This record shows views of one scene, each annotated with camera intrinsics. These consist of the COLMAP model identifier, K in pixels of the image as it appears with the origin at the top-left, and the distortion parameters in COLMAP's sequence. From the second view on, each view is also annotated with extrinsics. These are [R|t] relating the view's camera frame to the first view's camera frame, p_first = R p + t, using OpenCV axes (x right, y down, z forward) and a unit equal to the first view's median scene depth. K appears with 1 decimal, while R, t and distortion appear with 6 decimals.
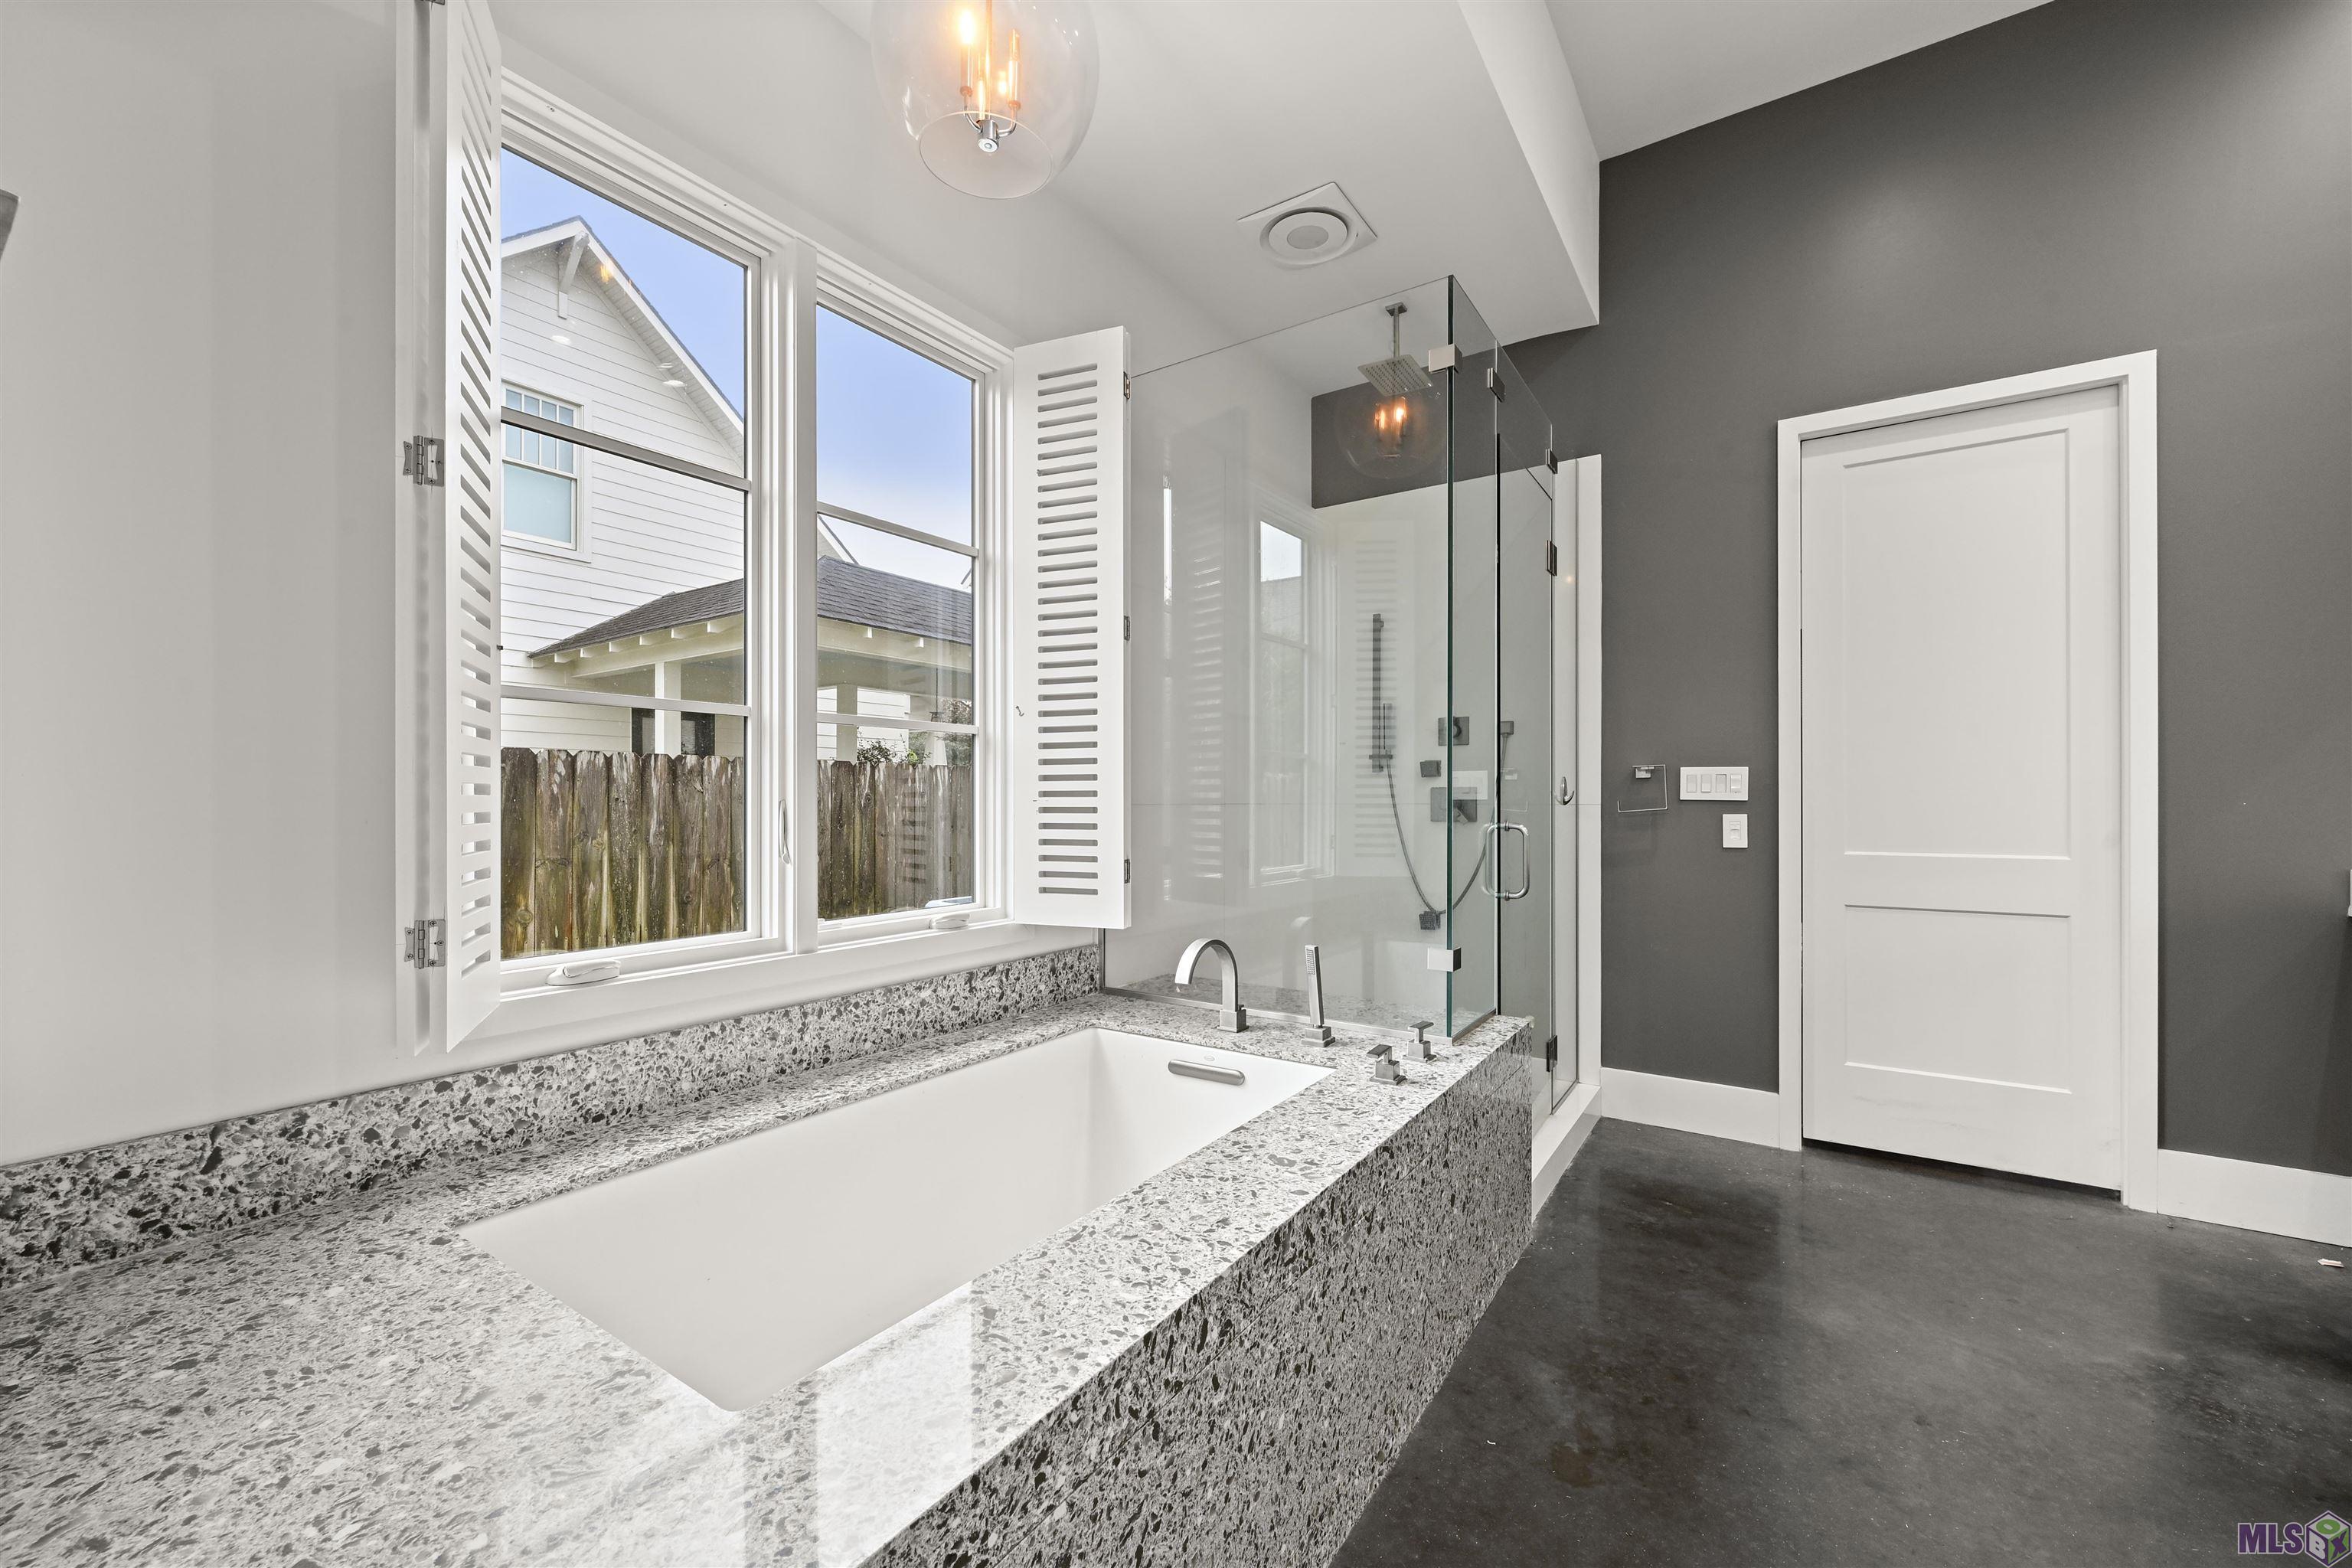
lens RADIAL K [[928.4, 0, 1170.4], [0, 928.4, 797.0], [0, 0, 1]] dist [-0.001210, 0.000092]
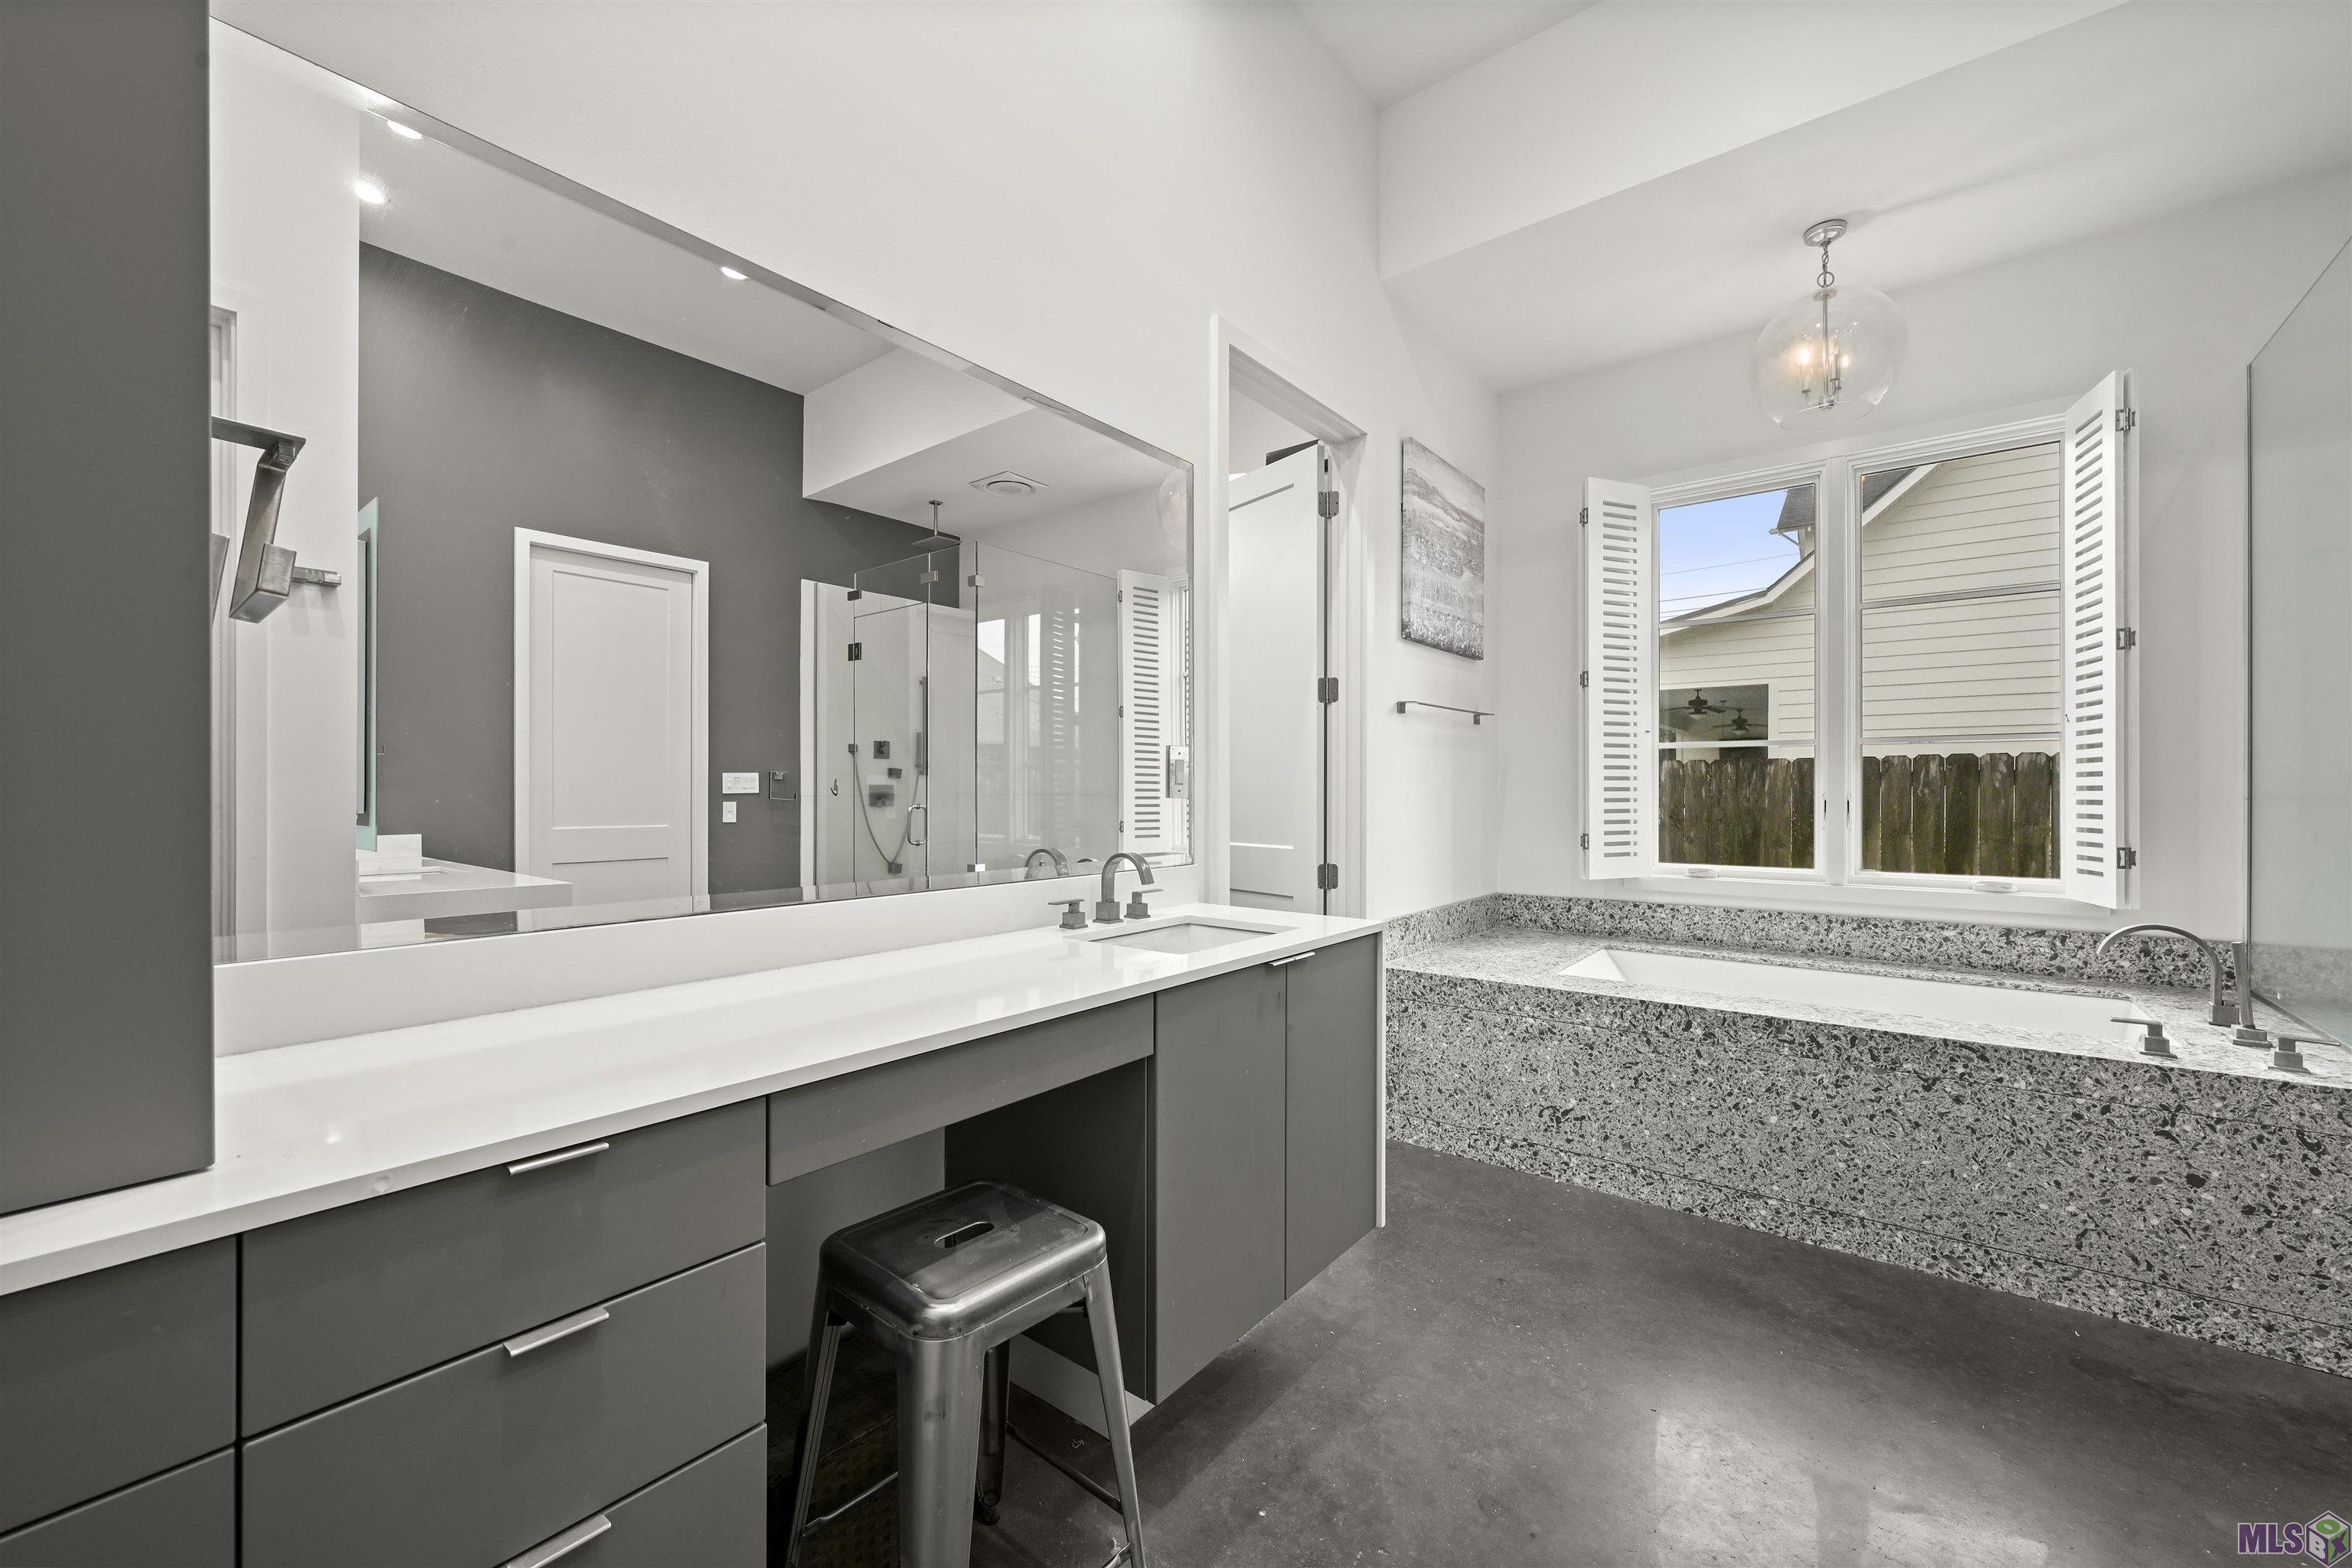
lens RADIAL K [[928.4, 0, 1170.4], [0, 928.4, 797.0], [0, 0, 1]] dist [-0.001210, 0.000092]
pose [[-0.077749, 0.004571, -0.996963, 1.717779], [0.003278, 0.999985, 0.004329, -0.001780], [0.996968, -0.002932, -0.077763, -0.069741]]
